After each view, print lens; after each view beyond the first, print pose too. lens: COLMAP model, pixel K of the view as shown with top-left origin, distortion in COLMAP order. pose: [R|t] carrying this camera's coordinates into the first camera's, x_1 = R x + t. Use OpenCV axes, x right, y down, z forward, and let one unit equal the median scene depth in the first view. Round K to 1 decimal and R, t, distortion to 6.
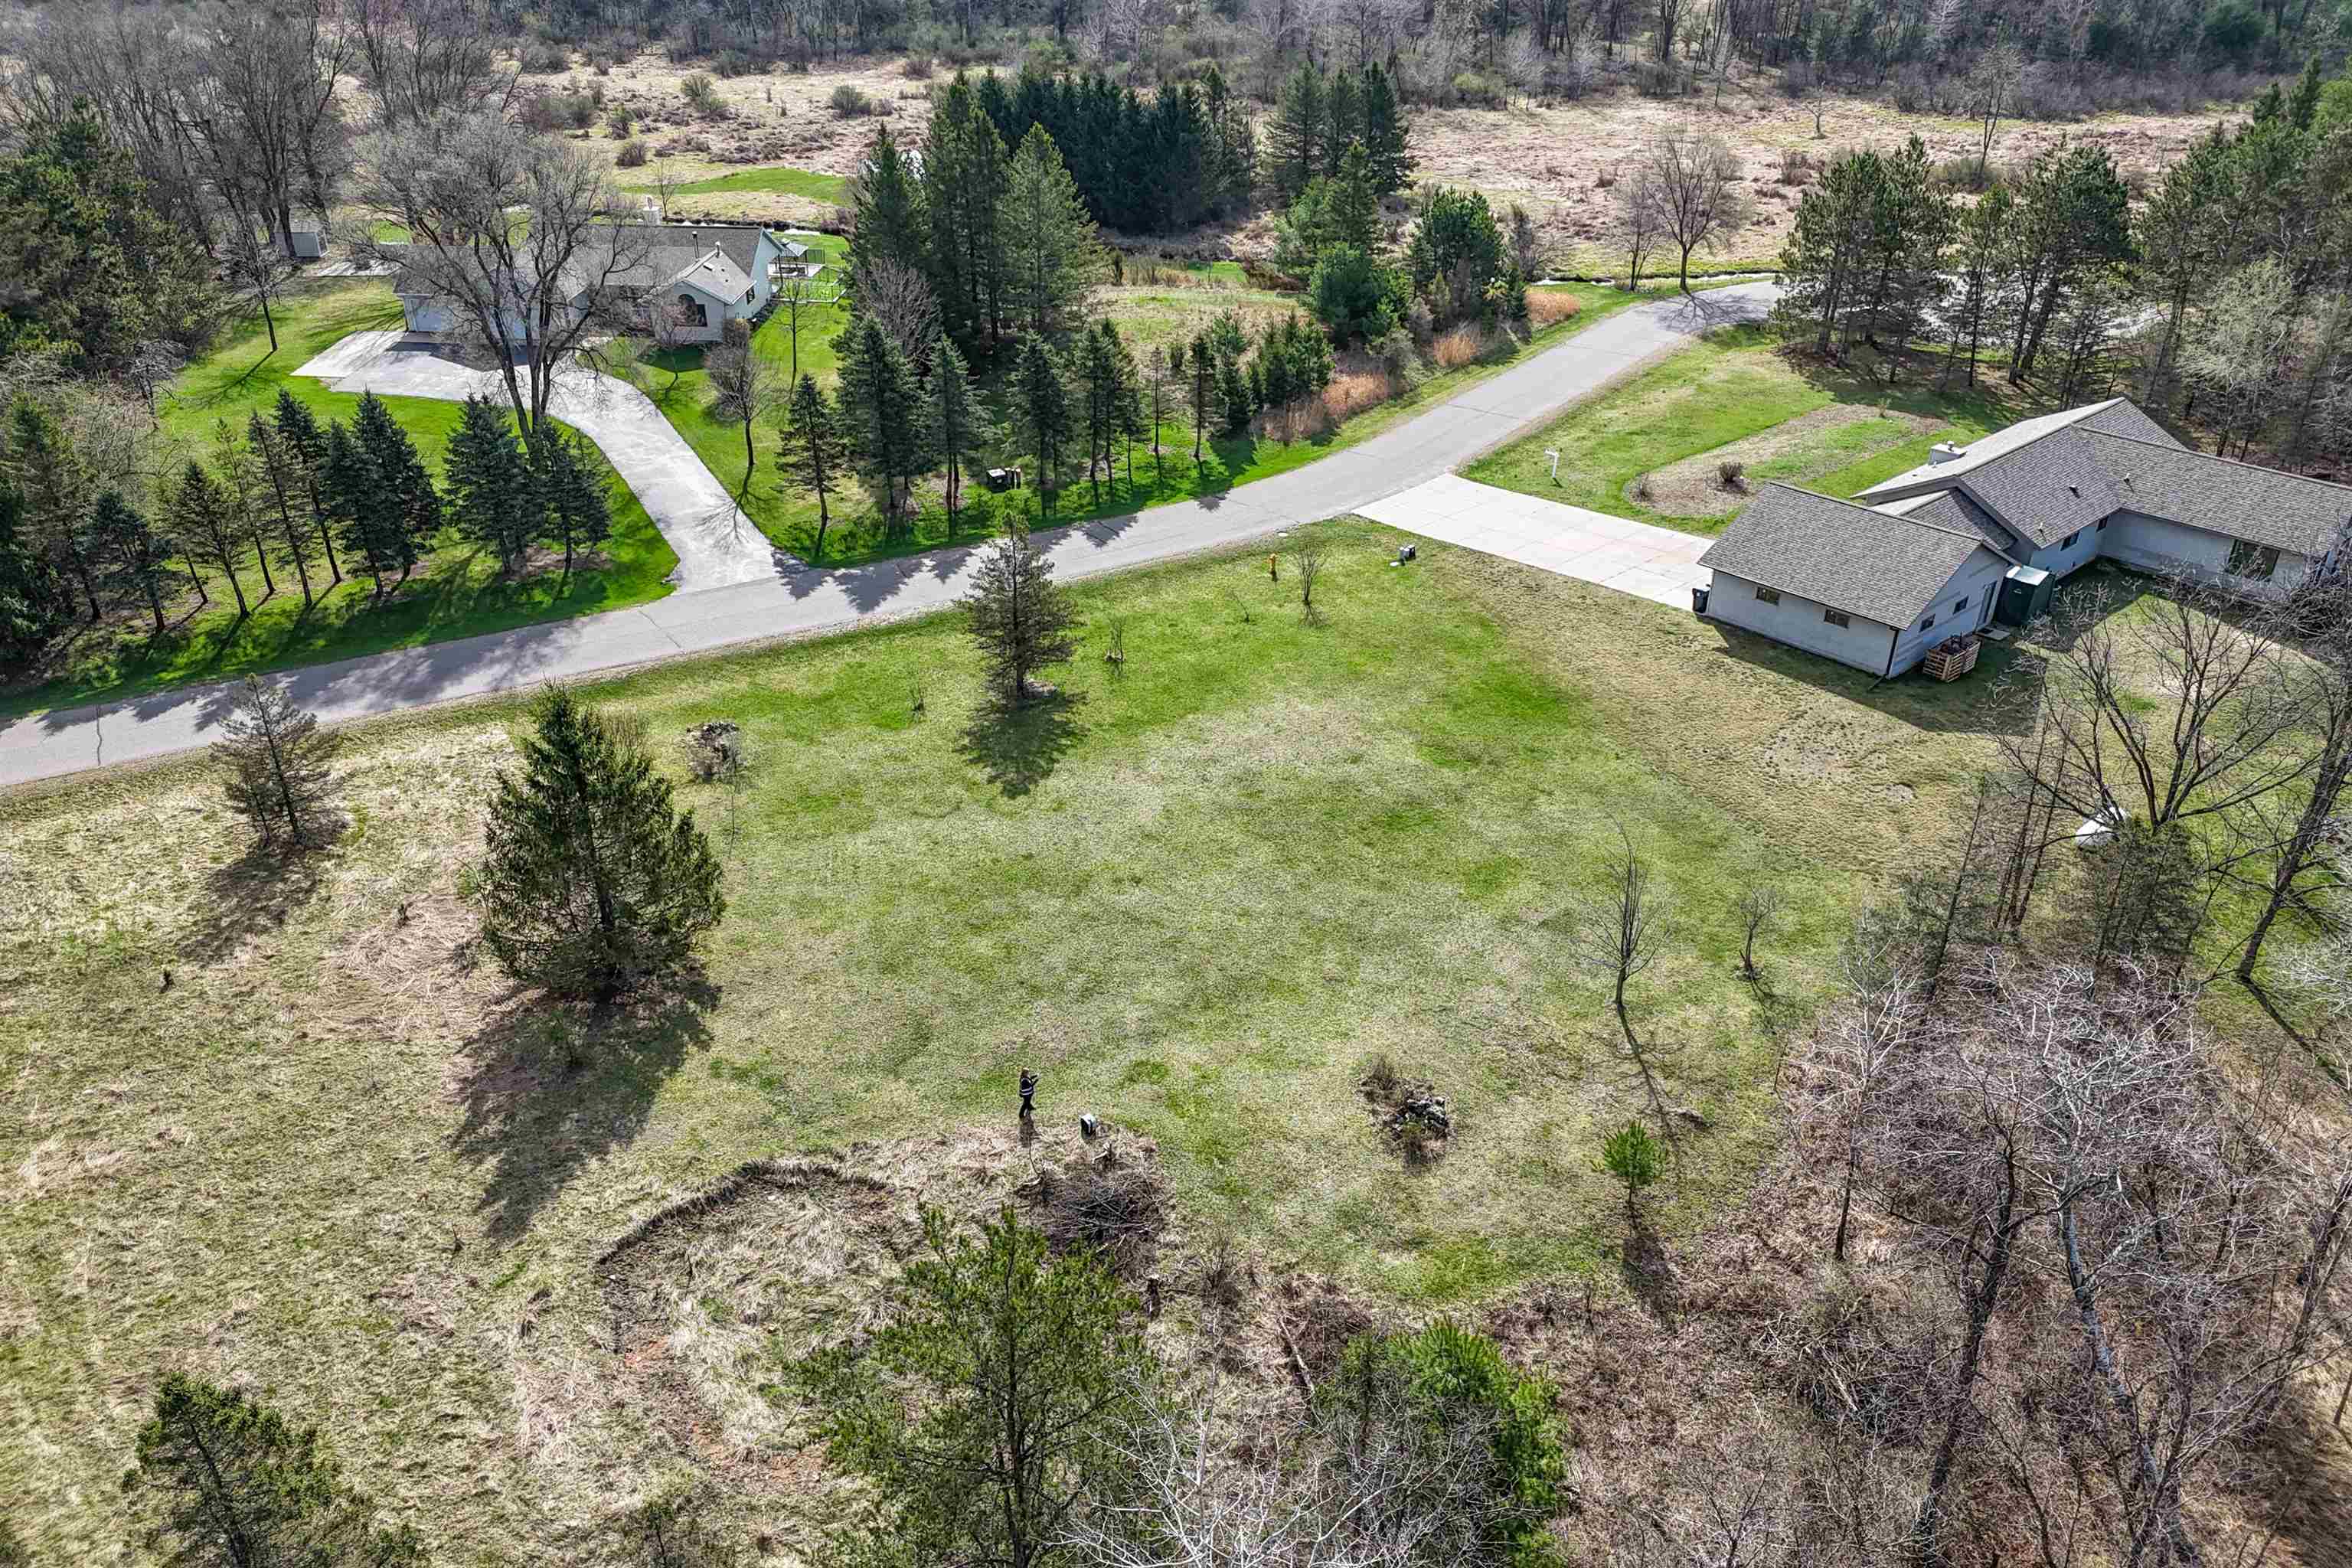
lens RADIAL K [[1738.8, 0, 1161.0], [0, 1738.8, 780.6], [0, 0, 1]] dist [0.063651, -0.005896]
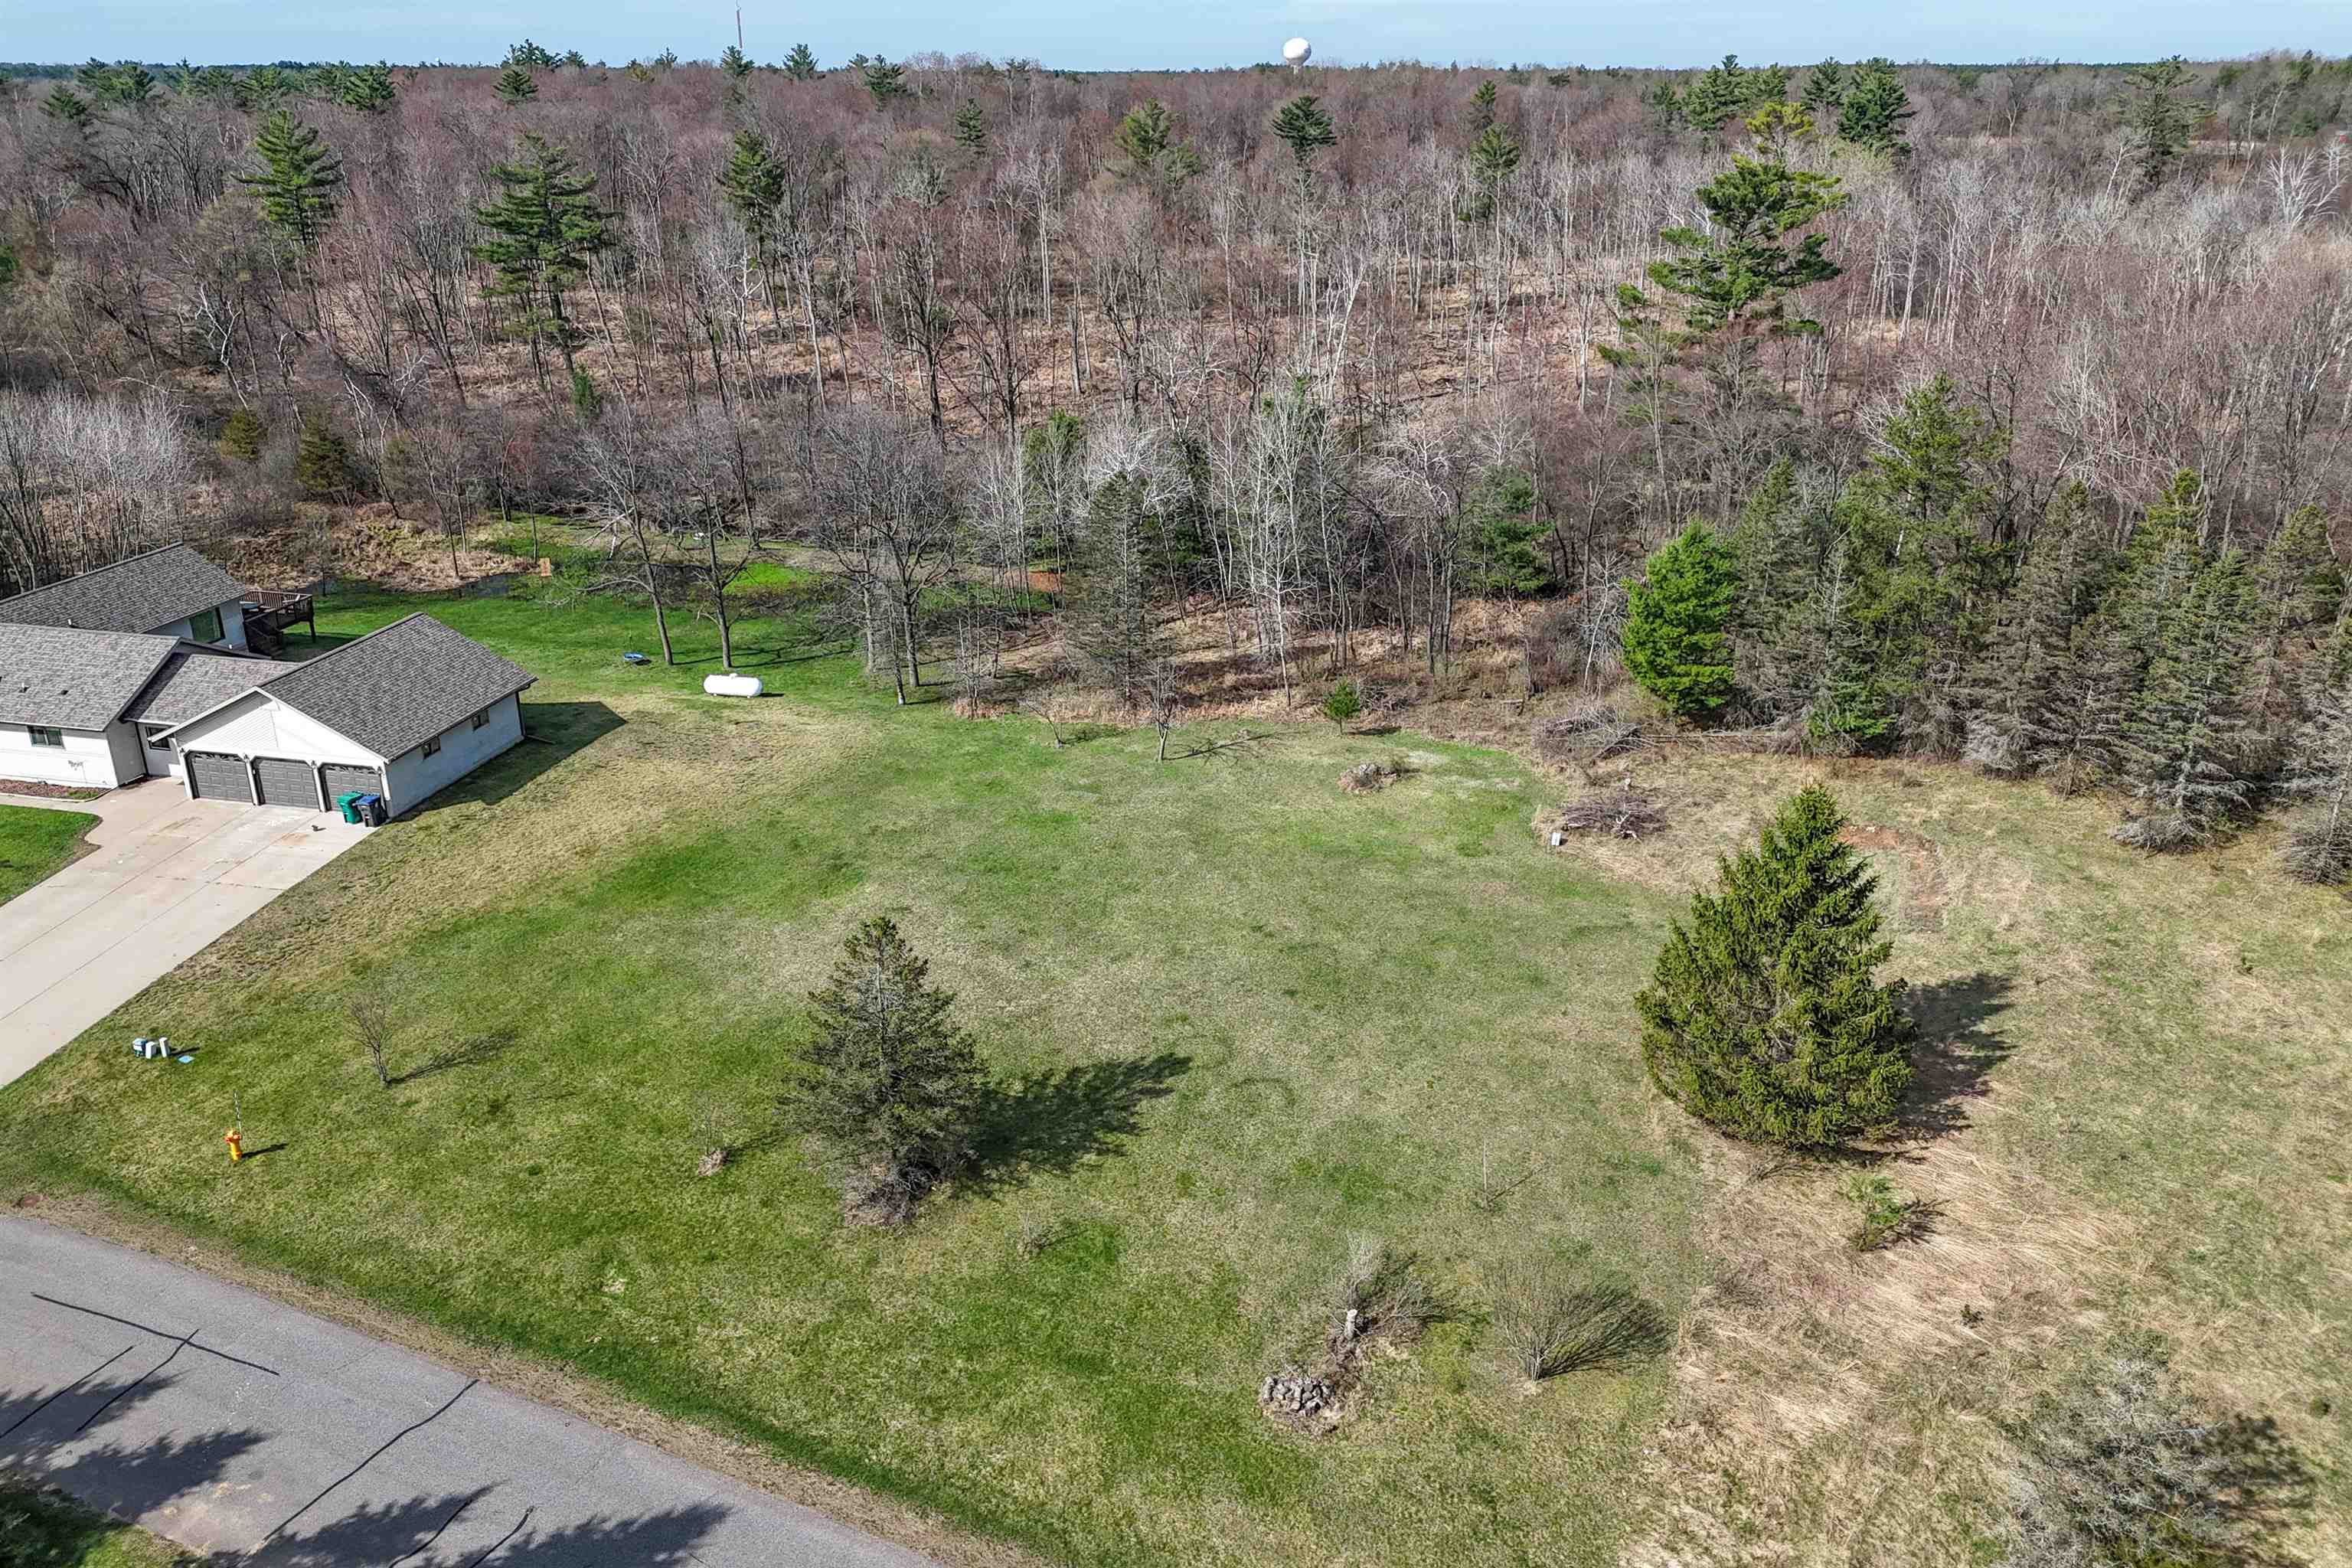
lens RADIAL K [[1746.3, 0, 1164.7], [0, 1746.3, 775.8], [0, 0, 1]] dist [0.054755, -0.028037]
pose [[-0.579786, -0.302790, 0.756416, -0.619284], [0.395194, 0.707355, 0.586064, -0.529803], [-0.712510, 0.638723, -0.290454, 1.123902]]
